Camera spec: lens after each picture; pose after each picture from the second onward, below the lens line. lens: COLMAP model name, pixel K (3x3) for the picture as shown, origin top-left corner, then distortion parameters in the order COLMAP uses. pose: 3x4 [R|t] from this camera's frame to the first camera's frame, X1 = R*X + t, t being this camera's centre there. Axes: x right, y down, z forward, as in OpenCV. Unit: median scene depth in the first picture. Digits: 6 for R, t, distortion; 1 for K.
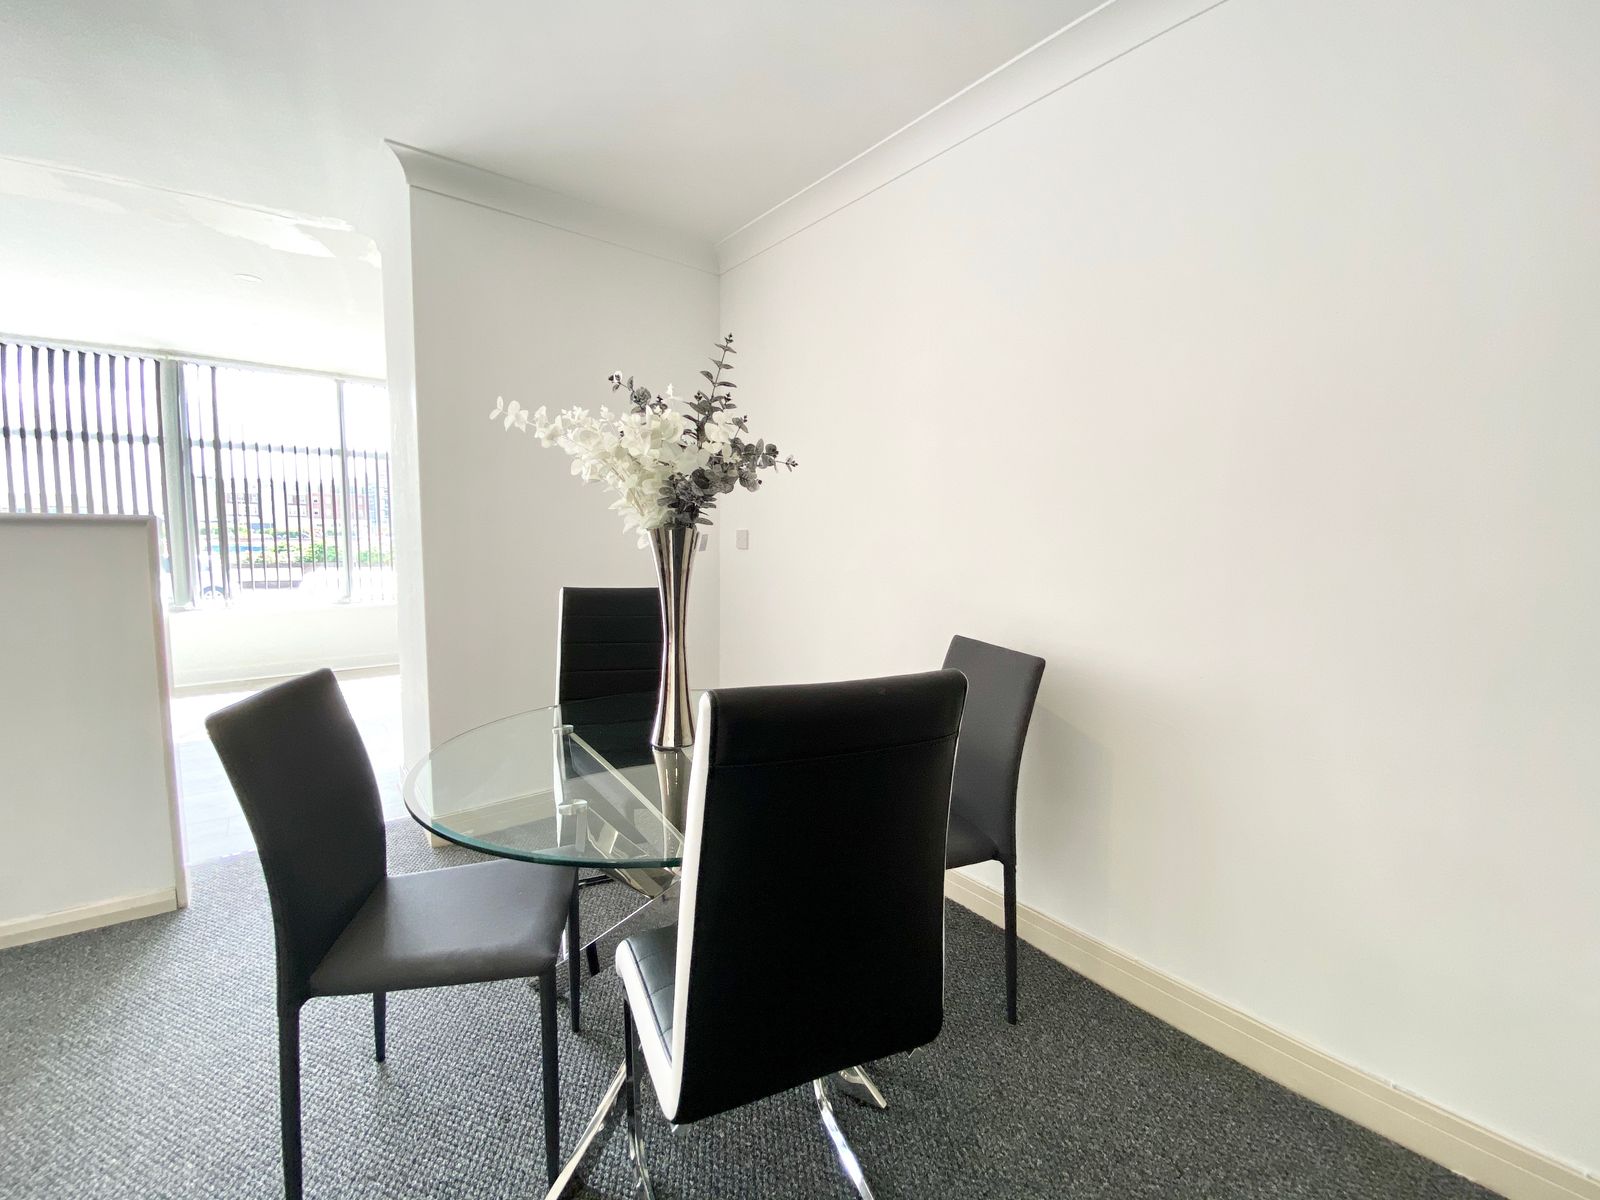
lens RADIAL K [[645.1, 0, 800.0], [0, 645.1, 600.0], [0, 0, 1]] dist [0.019335, -0.019386]
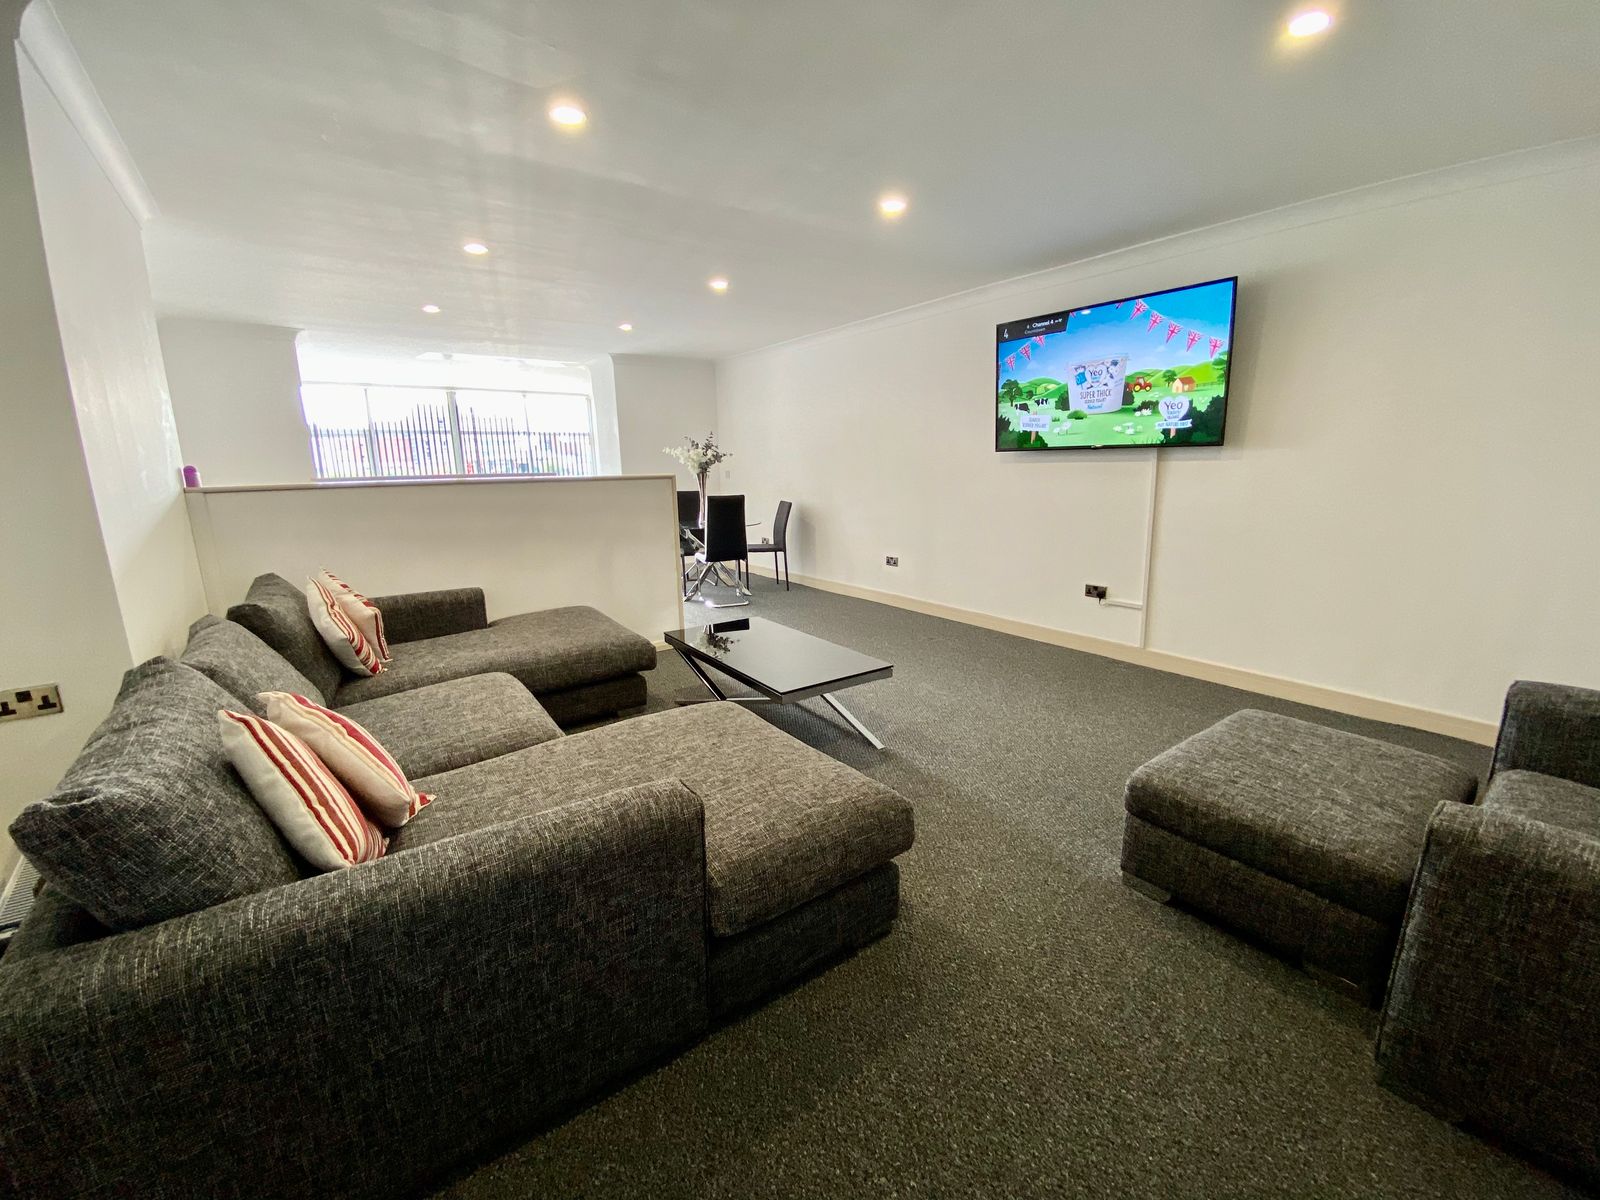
lens RADIAL K [[645.1, 0, 800.0], [0, 645.1, 600.0], [0, 0, 1]] dist [0.019335, -0.019386]
pose [[0.997908, -0.023222, -0.060331, 0.672238], [0.029665, 0.993687, 0.108197, 0.273177], [0.057437, -0.109760, 0.992297, -3.202409]]
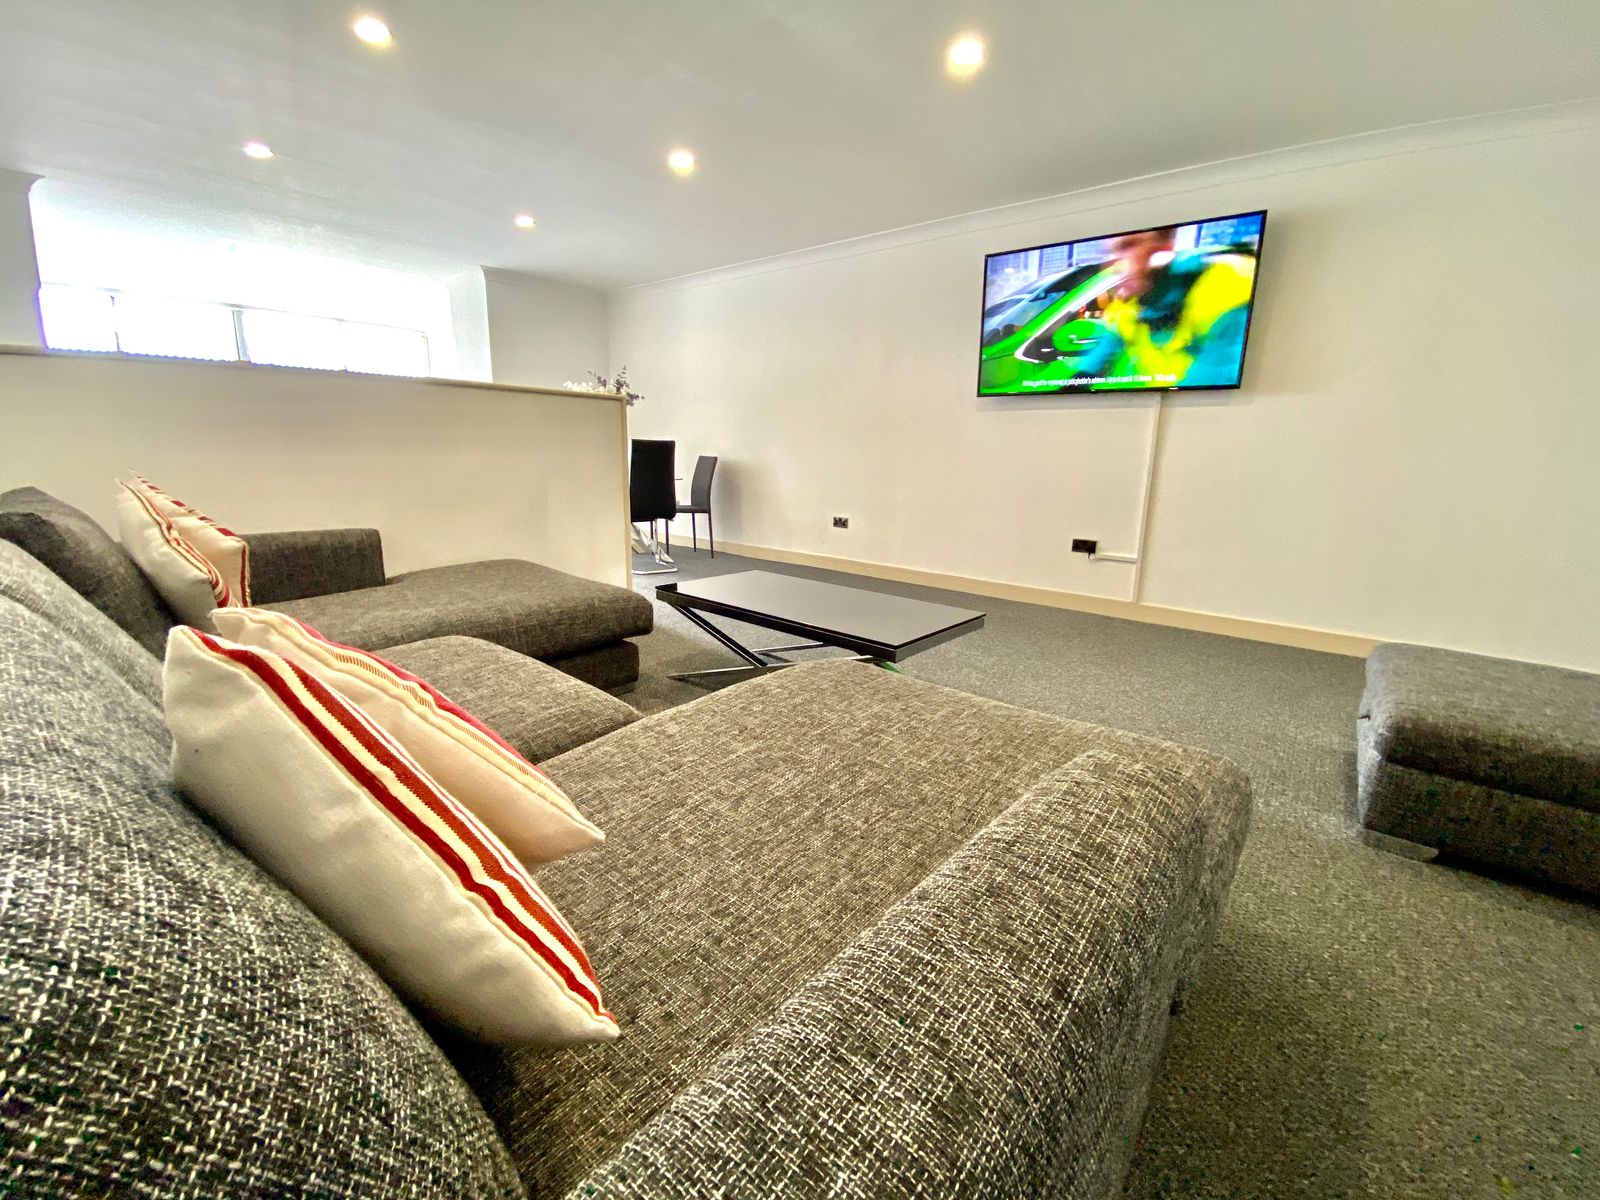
lens RADIAL K [[645.1, 0, 800.0], [0, 645.1, 600.0], [0, 0, 1]] dist [0.019335, -0.019386]
pose [[0.980967, -0.037917, 0.190437, 0.112502], [0.013052, 0.991407, 0.130164, 0.430021], [-0.193736, -0.125201, 0.973032, -2.772680]]
